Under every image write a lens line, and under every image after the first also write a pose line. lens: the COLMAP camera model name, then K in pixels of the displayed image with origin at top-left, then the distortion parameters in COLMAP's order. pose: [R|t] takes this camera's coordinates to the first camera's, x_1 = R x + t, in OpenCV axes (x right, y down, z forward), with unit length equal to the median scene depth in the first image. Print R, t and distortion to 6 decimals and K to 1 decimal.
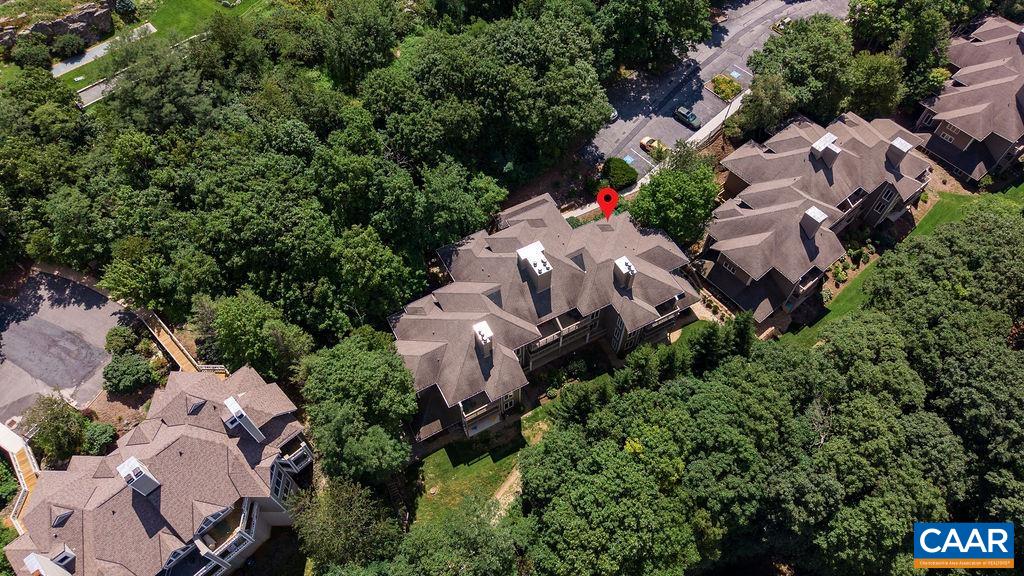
lens RADIAL K [[679.9, 0, 512.0], [0, 679.9, 288.0], [0, 0, 1]] dist [0.032399, -0.031759]
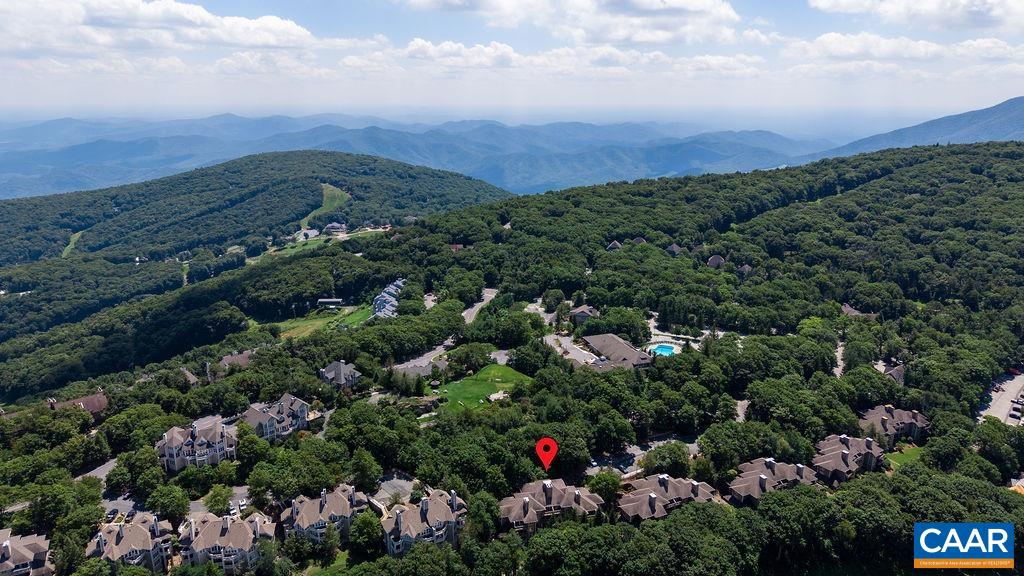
lens RADIAL K [[679.9, 0, 512.0], [0, 679.9, 288.0], [0, 0, 1]] dist [0.032399, -0.031759]
pose [[0.969758, 0.077656, -0.231384, 0.503267], [-0.210420, 0.746360, -0.631403, 1.235410], [0.123664, 0.660996, 0.740129, -1.835316]]
